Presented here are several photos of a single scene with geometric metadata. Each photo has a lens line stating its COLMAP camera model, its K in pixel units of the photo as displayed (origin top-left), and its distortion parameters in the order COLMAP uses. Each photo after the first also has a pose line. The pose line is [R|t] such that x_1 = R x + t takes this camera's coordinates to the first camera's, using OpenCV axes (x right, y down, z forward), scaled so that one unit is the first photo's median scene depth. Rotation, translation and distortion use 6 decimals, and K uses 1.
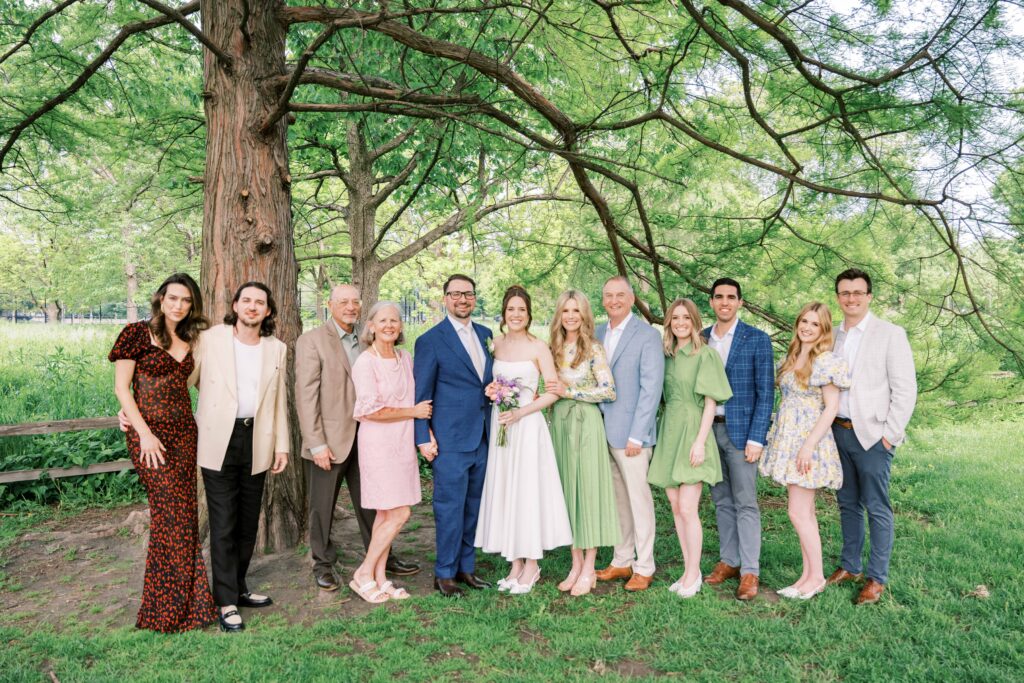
lens RADIAL K [[927.0, 0, 541.1], [0, 927.0, 335.4], [0, 0, 1]] dist [0.002494, -0.003464]
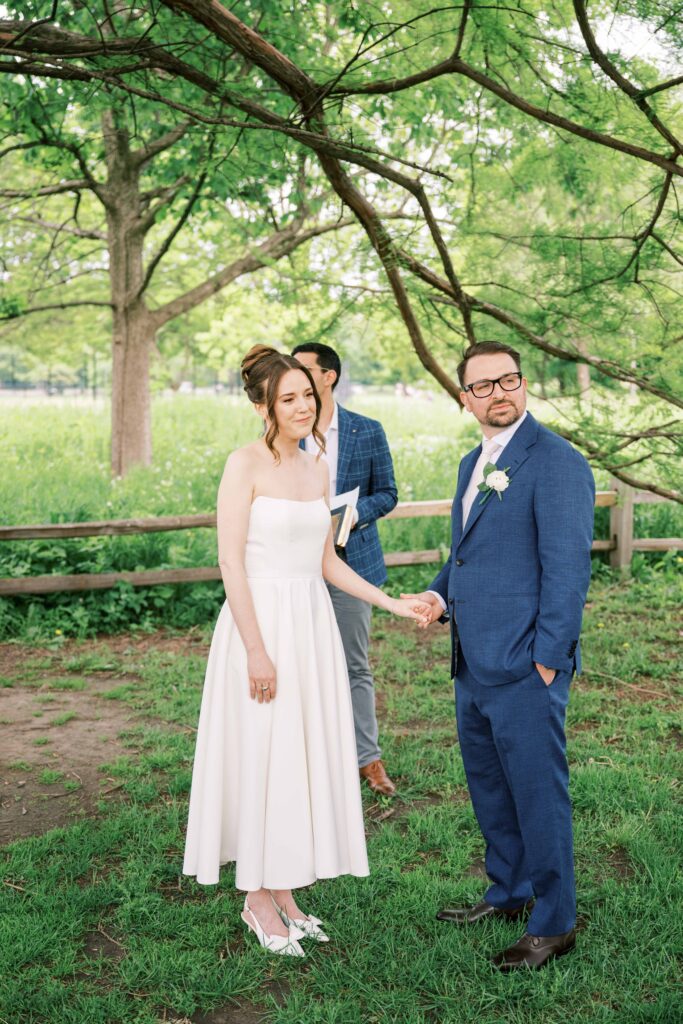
lens RADIAL K [[1232.4, 0, 333.7], [0, 1232.4, 497.9], [0, 0, 1]] dist [0.018568, 0.000000]
pose [[0.994296, 0.010704, -0.106121, 0.125154], [-0.003151, 0.997465, 0.071089, -0.011231], [0.106613, -0.070349, 0.991809, 0.150940]]
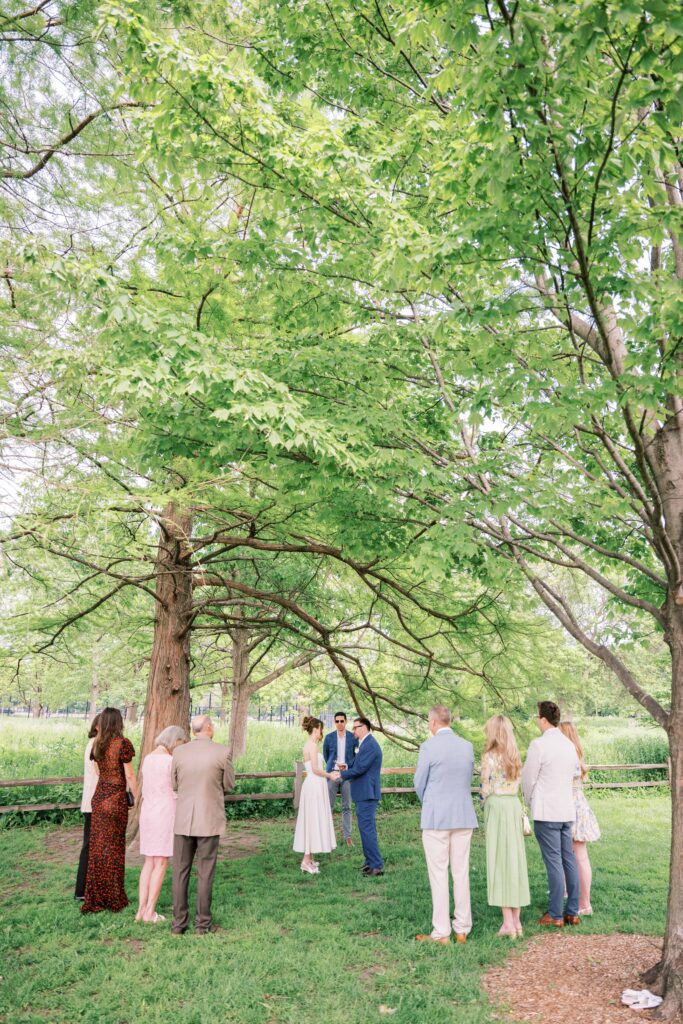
lens RADIAL K [[704.9, 0, 335.7], [0, 704.9, 511.9], [0, 0, 1]] dist [0.008768, -0.001141]
pose [[0.996070, -0.008956, -0.088117, 0.178649], [-0.017628, 0.954926, -0.296321, -0.011411], [0.086799, 0.296710, 0.951015, -0.525115]]
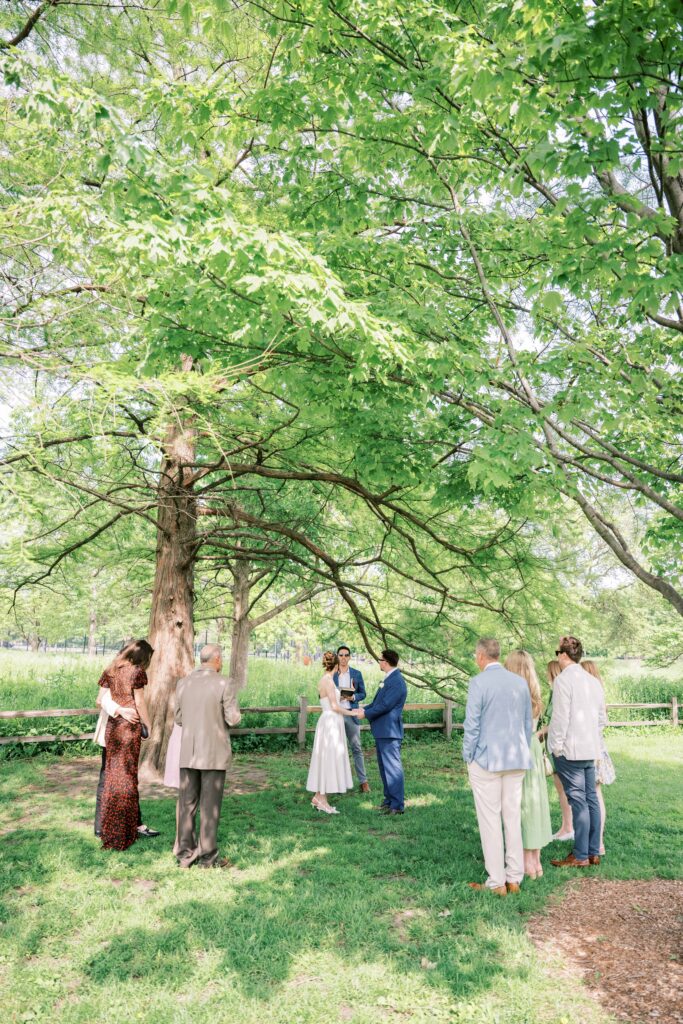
lens RADIAL K [[704.9, 0, 333.4], [0, 704.9, 512.4], [0, 0, 1]] dist [0.008768, -0.001141]
pose [[0.996352, 0.012115, -0.084475, 0.141035], [-0.030131, 0.976061, -0.215400, -0.007509], [0.079843, 0.217160, 0.972865, -0.448992]]
